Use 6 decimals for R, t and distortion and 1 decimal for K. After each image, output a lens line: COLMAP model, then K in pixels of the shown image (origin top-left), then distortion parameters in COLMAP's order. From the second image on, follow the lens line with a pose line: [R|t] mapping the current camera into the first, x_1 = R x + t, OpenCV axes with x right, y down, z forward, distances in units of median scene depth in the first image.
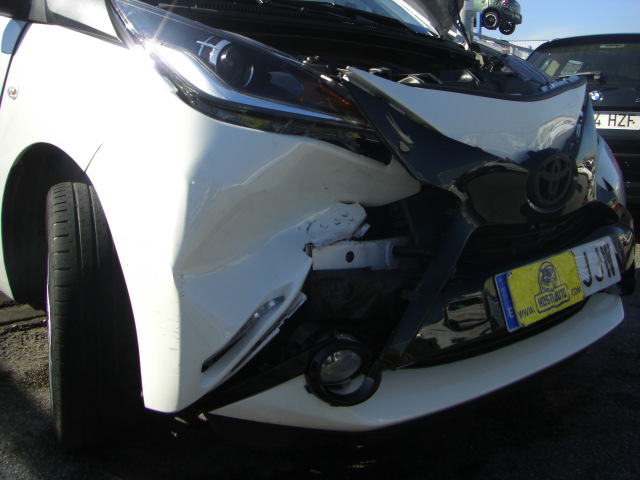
lens RADIAL K [[721.4, 0, 344.4], [0, 721.4, 166.6], [0, 0, 1]] dist [-0.163202, 0.053178]
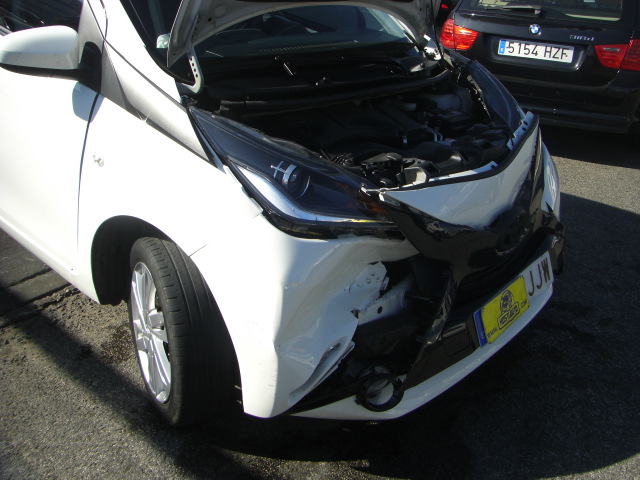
lens RADIAL K [[721.4, 0, 344.4], [0, 721.4, 166.6], [0, 0, 1]] dist [-0.163202, 0.053178]
pose [[0.994269, -0.012148, 0.106218, -0.208962], [-0.013904, 0.970391, 0.241140, -0.494066], [-0.106002, -0.241235, 0.964660, -0.326988]]
